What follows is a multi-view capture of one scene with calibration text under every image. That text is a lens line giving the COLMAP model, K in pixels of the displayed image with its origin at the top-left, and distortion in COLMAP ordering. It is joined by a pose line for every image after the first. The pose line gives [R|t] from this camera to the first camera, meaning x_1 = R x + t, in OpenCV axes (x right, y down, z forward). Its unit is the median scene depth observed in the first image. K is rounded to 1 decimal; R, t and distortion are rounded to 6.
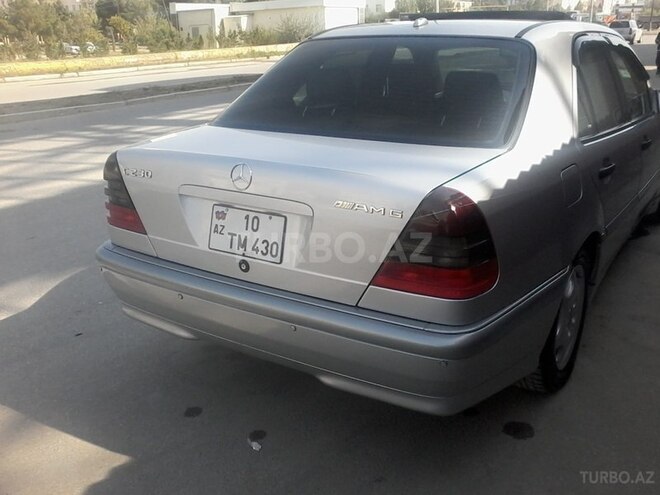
lens RADIAL K [[592.4, 0, 330.1], [0, 592.4, 272.4], [0, 0, 1]] dist [0.005399, 0.000961]
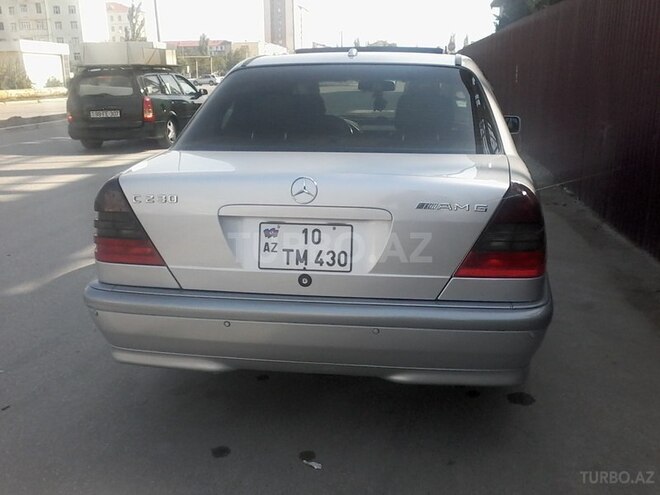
lens RADIAL K [[592.4, 0, 330.1], [0, 592.4, 272.4], [0, 0, 1]] dist [0.005399, 0.000961]
pose [[0.916244, -0.113970, 0.384067, -0.490704], [0.139553, 0.989434, -0.039312, 0.021240], [-0.375528, 0.089617, 0.922468, 0.064385]]
